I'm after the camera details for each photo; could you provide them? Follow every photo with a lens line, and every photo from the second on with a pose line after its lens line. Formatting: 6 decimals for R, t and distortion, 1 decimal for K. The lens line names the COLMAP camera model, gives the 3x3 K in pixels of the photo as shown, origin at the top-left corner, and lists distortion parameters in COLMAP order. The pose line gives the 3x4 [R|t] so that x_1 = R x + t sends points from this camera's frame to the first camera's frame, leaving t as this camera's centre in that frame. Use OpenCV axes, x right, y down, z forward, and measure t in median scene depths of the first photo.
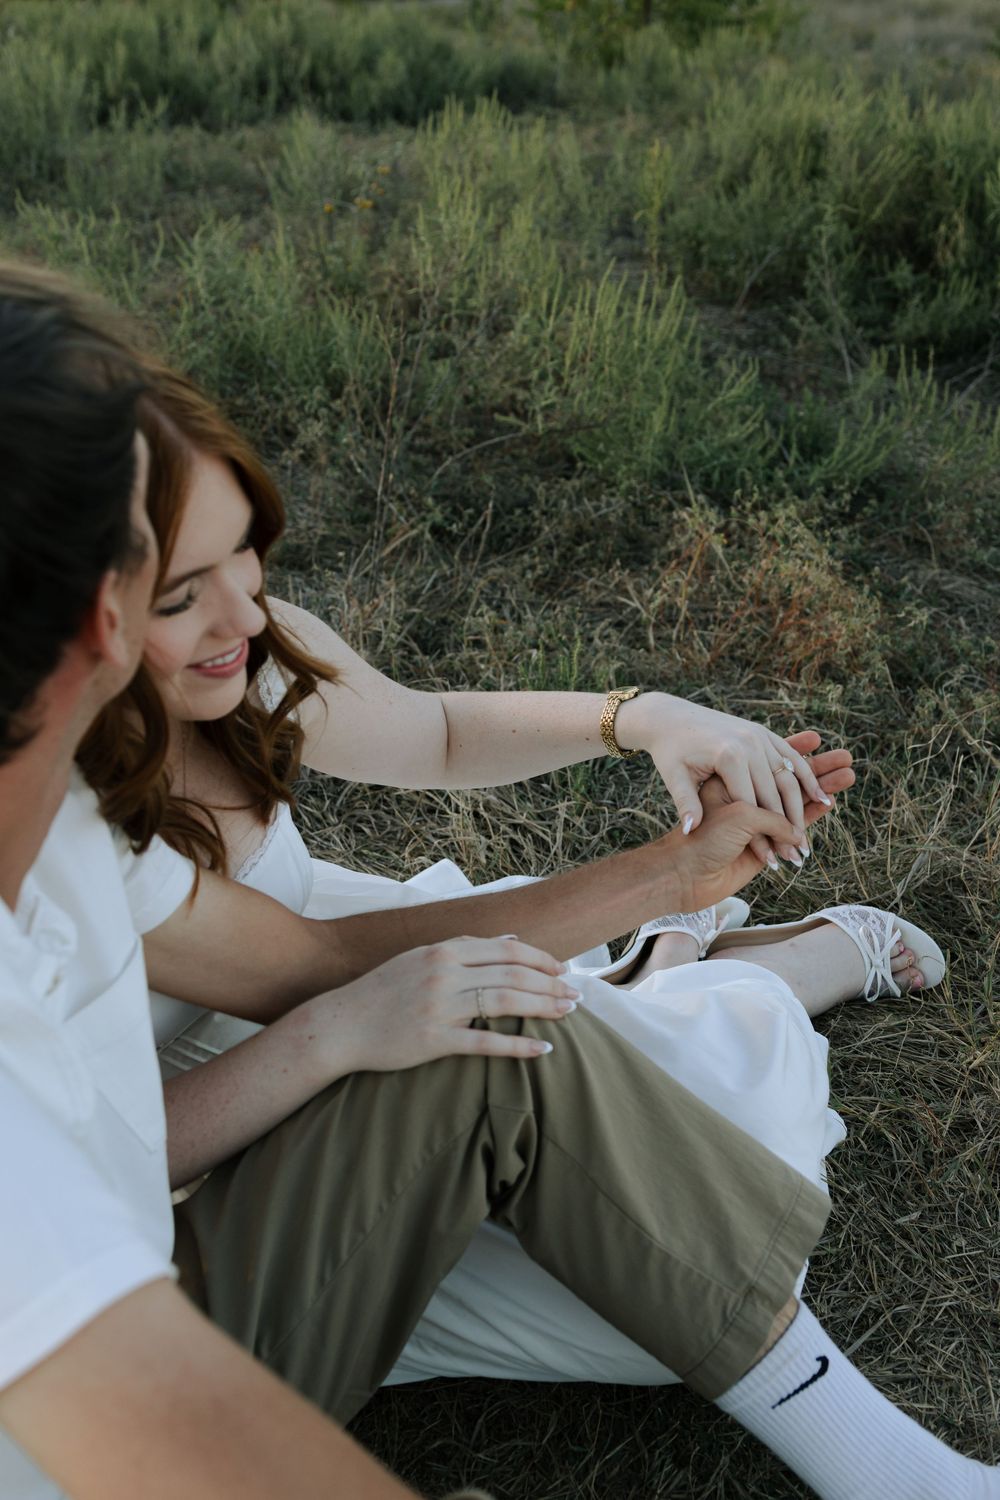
lens RADIAL K [[1678.7, 0, 497.1], [0, 1678.7, 723.5], [0, 0, 1]] dist [-0.008042, -0.002255]
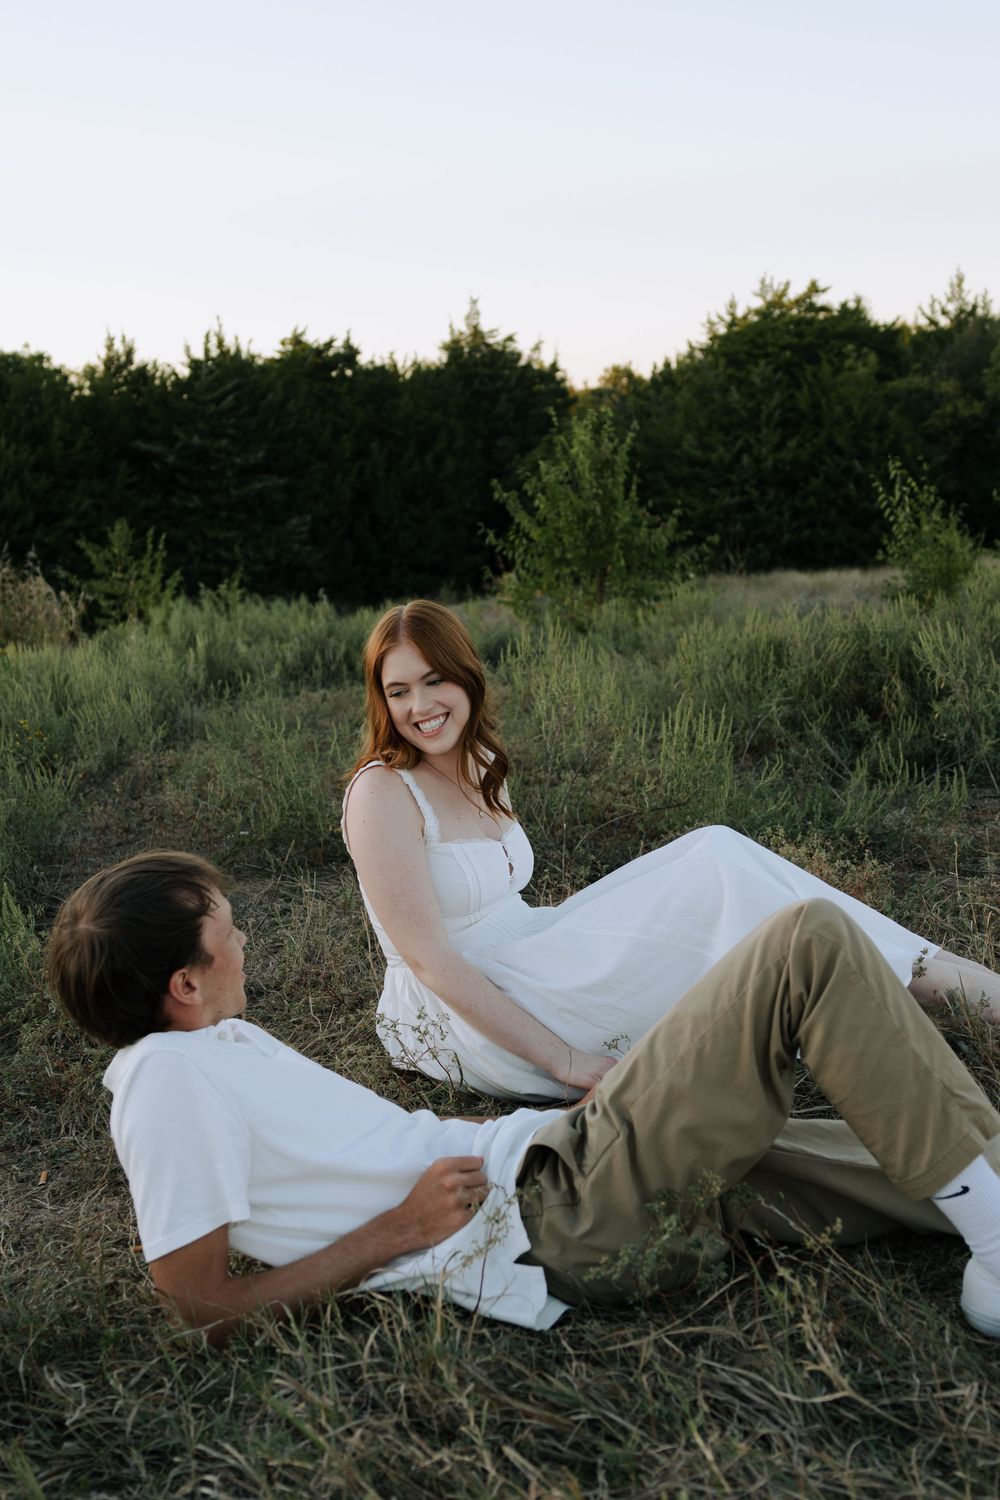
lens RADIAL K [[1678.7, 0, 497.1], [0, 1678.7, 723.5], [0, 0, 1]] dist [-0.008042, -0.002255]
pose [[0.995195, -0.089774, 0.039096, -0.103809], [0.097690, 0.937516, -0.333947, 0.155565], [-0.006673, 0.336161, 0.941781, -0.272001]]
